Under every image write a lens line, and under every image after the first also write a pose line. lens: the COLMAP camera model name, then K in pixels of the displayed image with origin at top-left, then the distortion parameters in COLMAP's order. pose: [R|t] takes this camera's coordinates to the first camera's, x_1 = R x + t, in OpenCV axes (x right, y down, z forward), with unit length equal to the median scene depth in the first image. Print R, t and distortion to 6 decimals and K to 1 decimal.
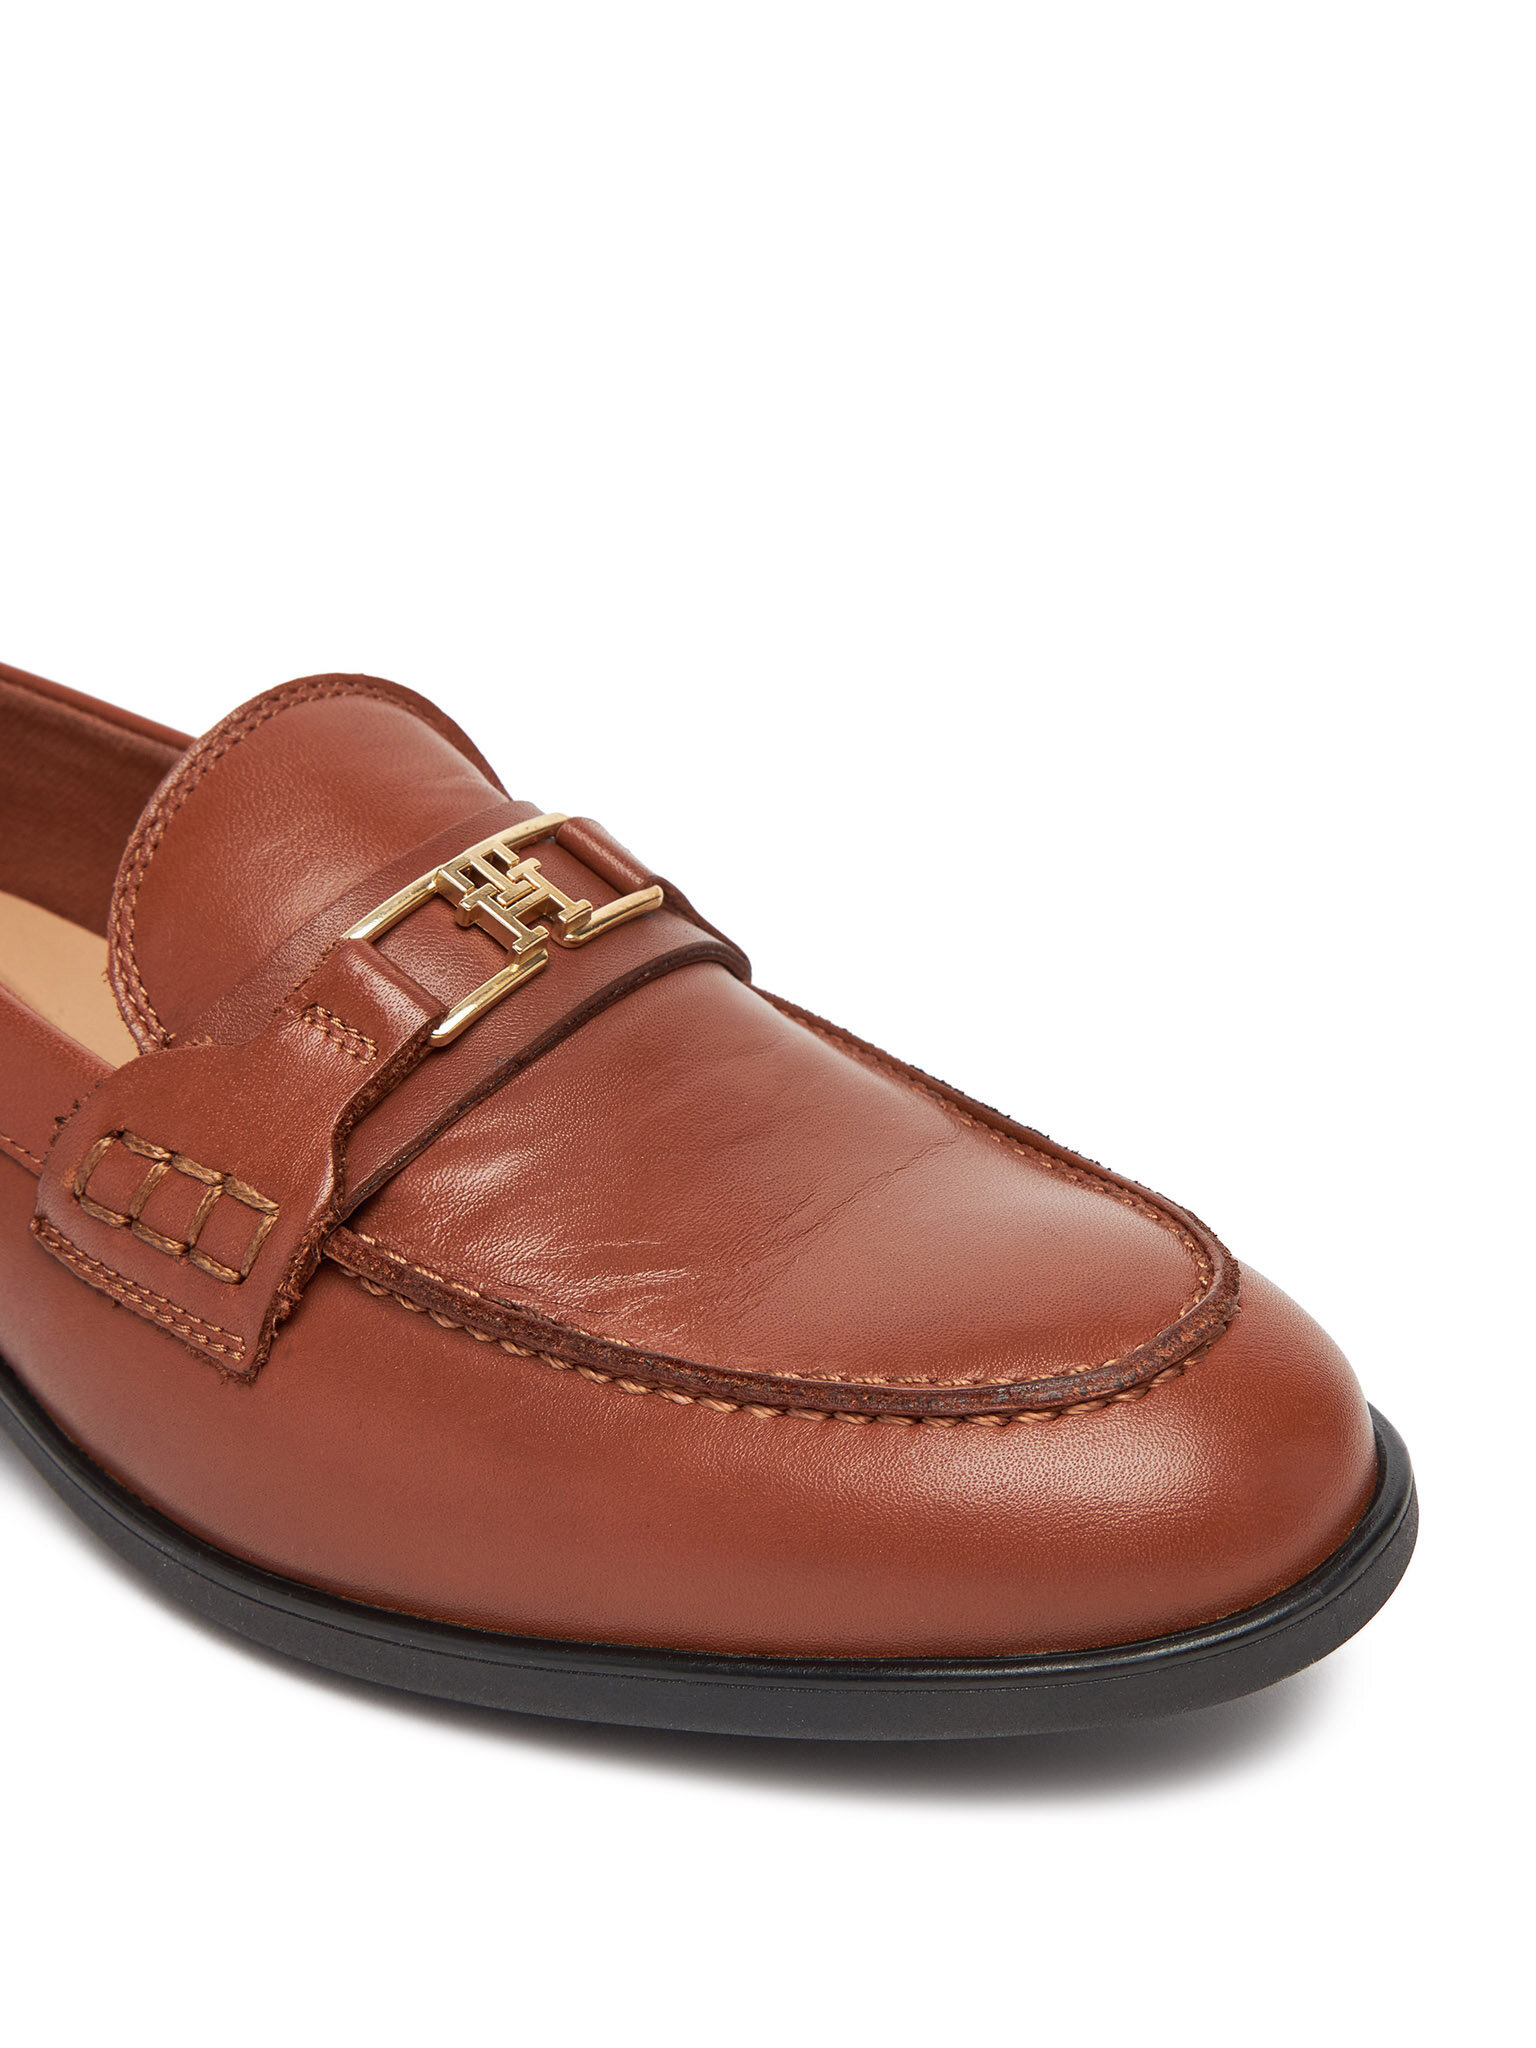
lens RADIAL K [[2394.3, 0, 773.5], [0, 2394.3, 1020.2], [0, 0, 1]] dist [-0.015974, 0.000000]
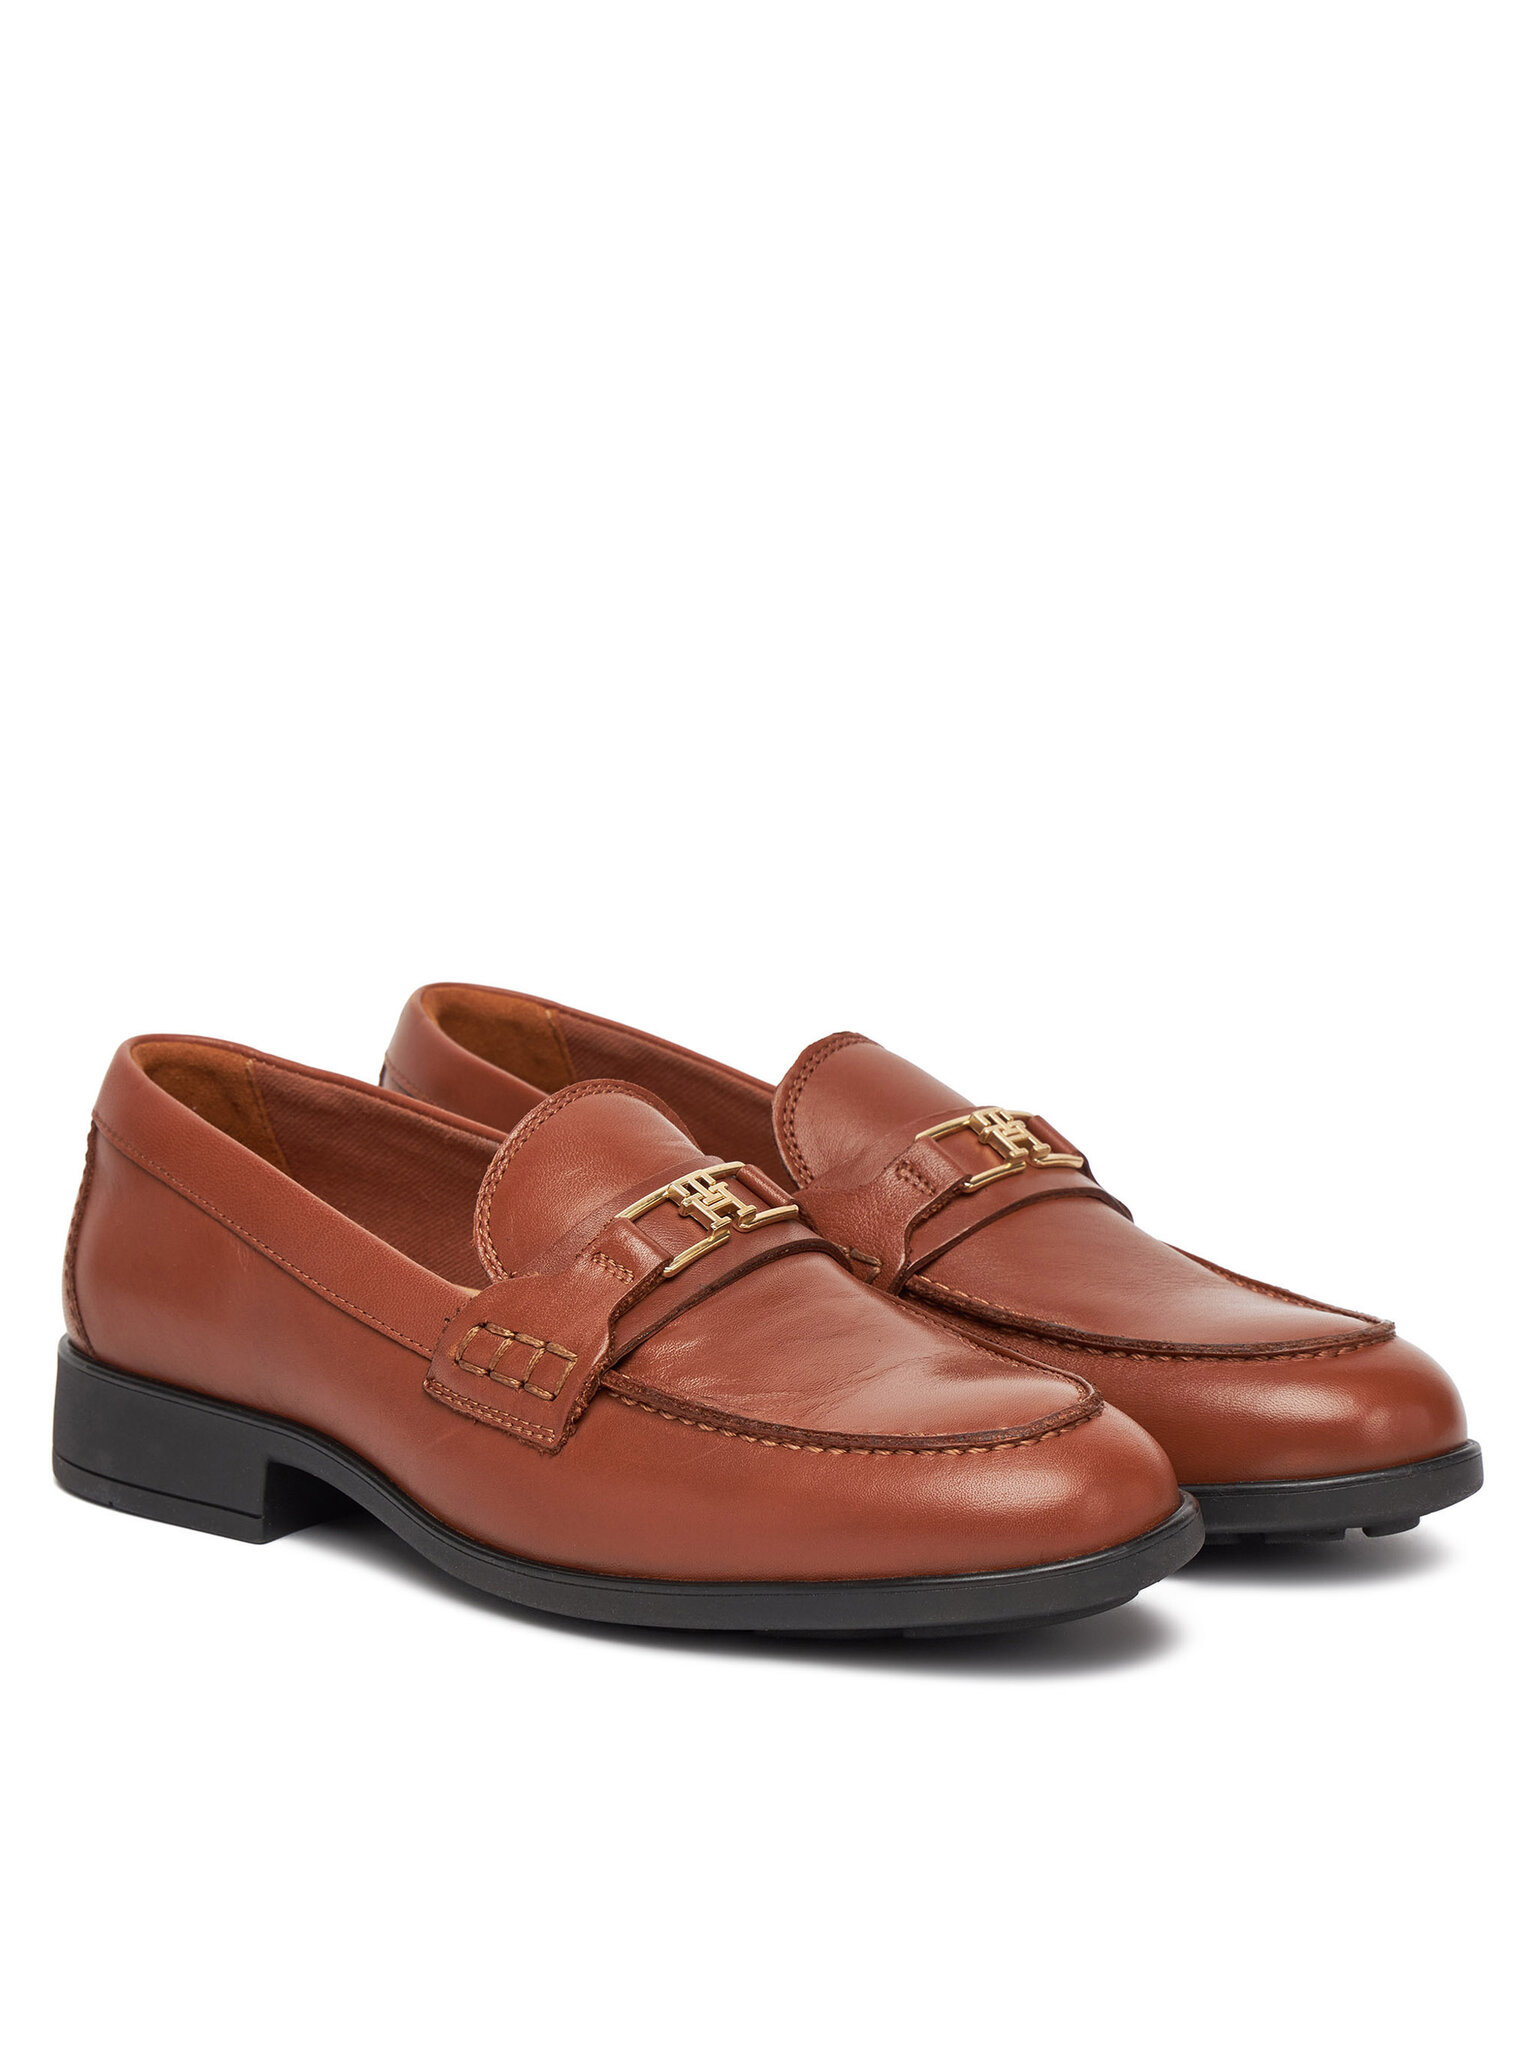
lens RADIAL K [[6025.7, 0, 767.9], [0, 6025.7, 1023.7], [0, 0, 1]] dist [0.019054, 0.000000]
pose [[0.996962, 0.022843, -0.074463, 0.264873], [-0.038544, 0.975452, -0.216813, 0.798903], [0.067683, 0.219025, 0.973369, -3.411710]]
